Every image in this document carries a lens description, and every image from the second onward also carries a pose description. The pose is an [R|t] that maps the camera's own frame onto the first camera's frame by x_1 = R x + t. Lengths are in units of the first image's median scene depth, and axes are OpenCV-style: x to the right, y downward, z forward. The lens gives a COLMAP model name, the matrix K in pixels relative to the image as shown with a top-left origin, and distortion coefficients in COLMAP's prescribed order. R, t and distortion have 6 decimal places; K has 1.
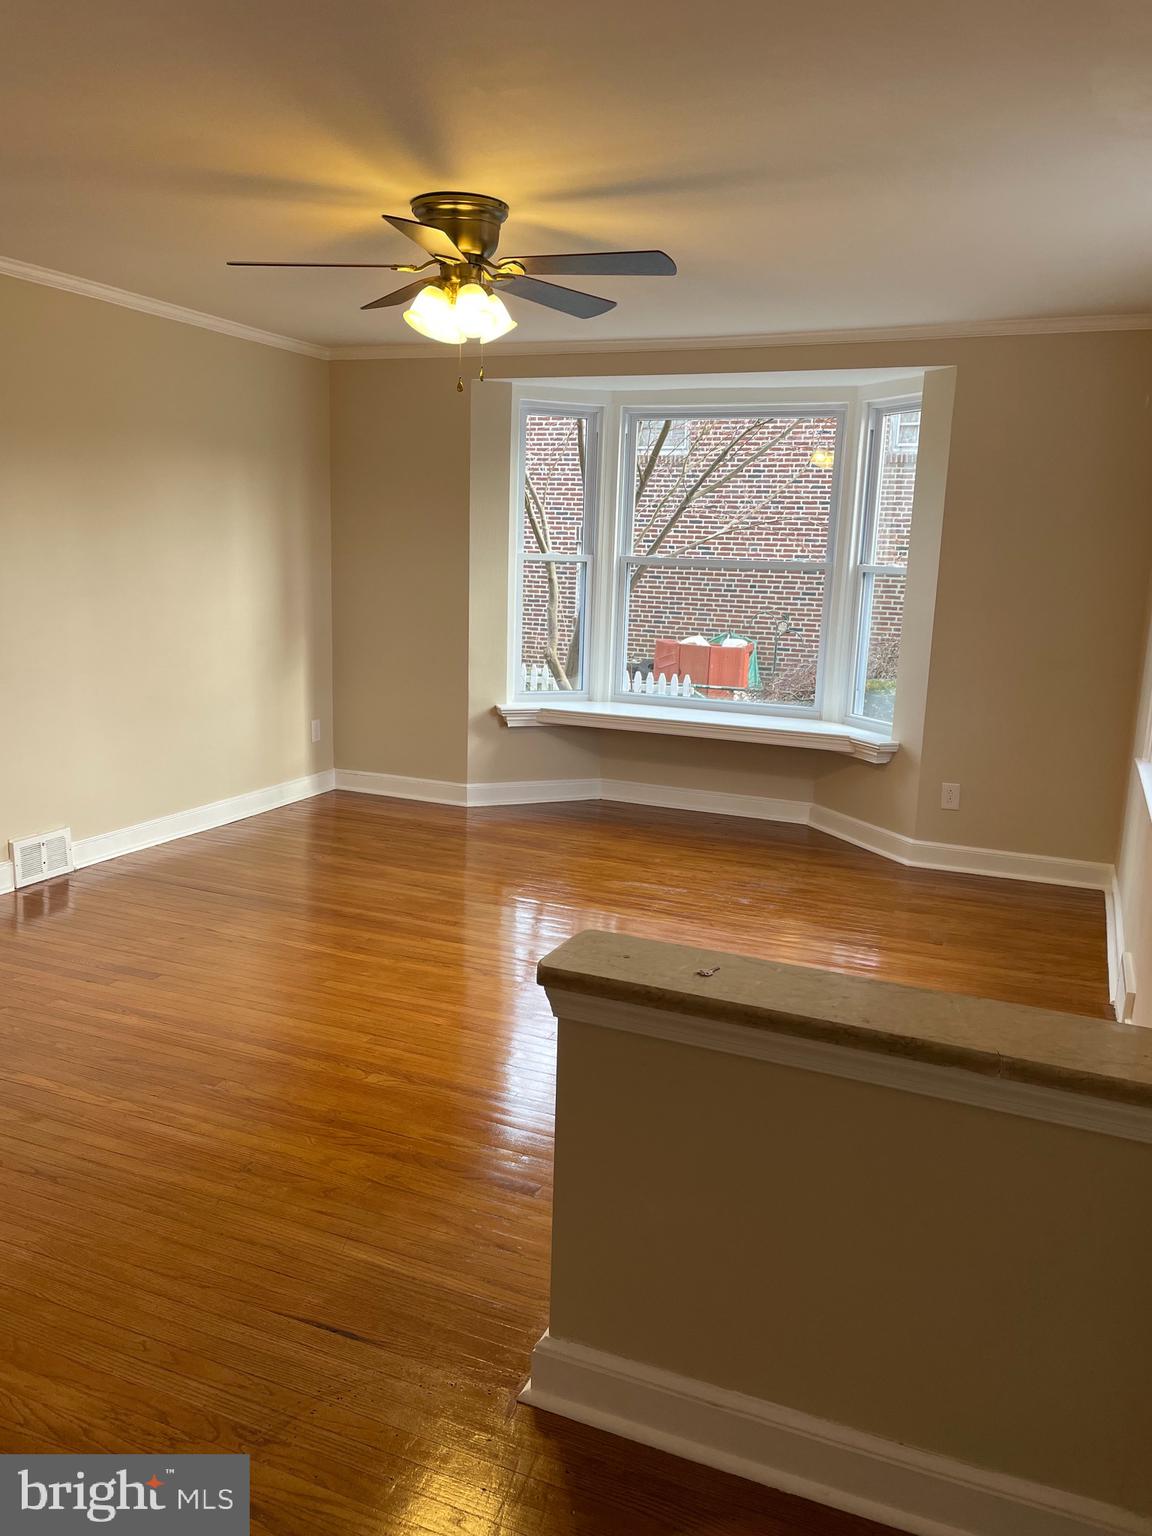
lens RADIAL K [[1171.3, 0, 563.5], [0, 1171.3, 765.8], [0, 0, 1]] dist [0.106151, -0.123975]
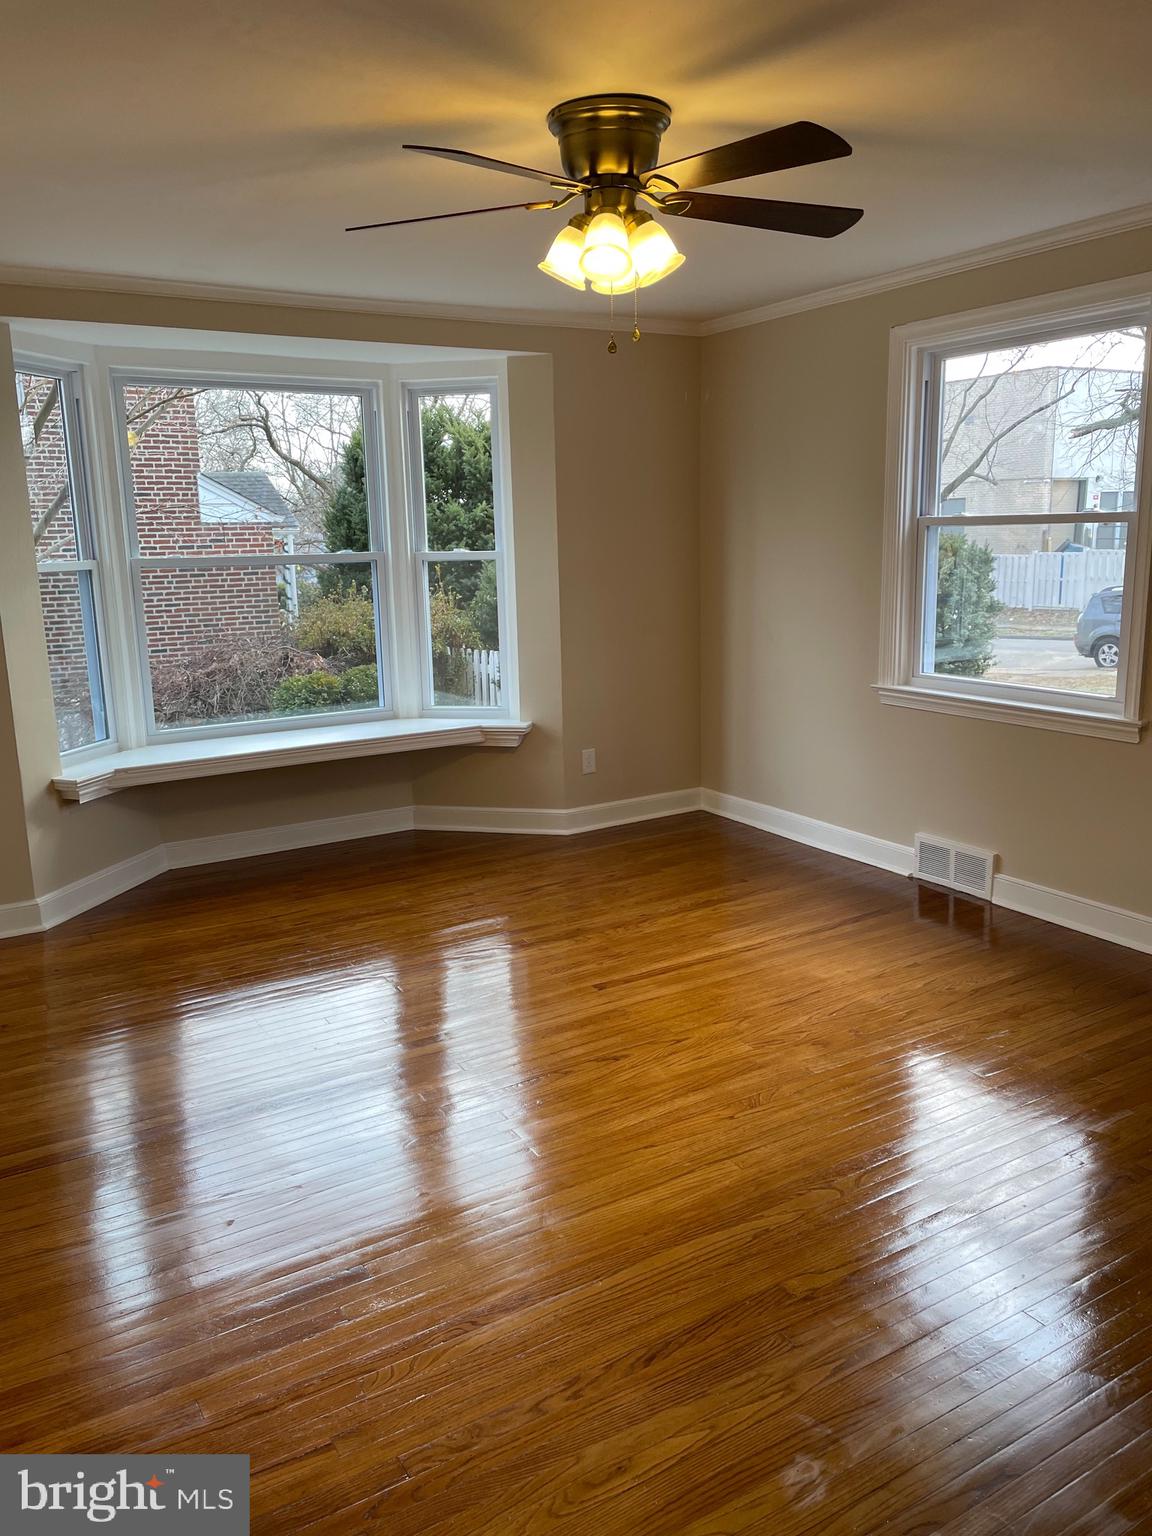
lens RADIAL K [[1171.3, 0, 563.5], [0, 1171.3, 765.8], [0, 0, 1]] dist [0.106151, -0.123975]
pose [[0.578215, -0.207731, 0.788997, -0.504110], [0.197414, 0.973930, 0.111746, -0.089657], [-0.791641, 0.091146, 0.604150, 0.364328]]
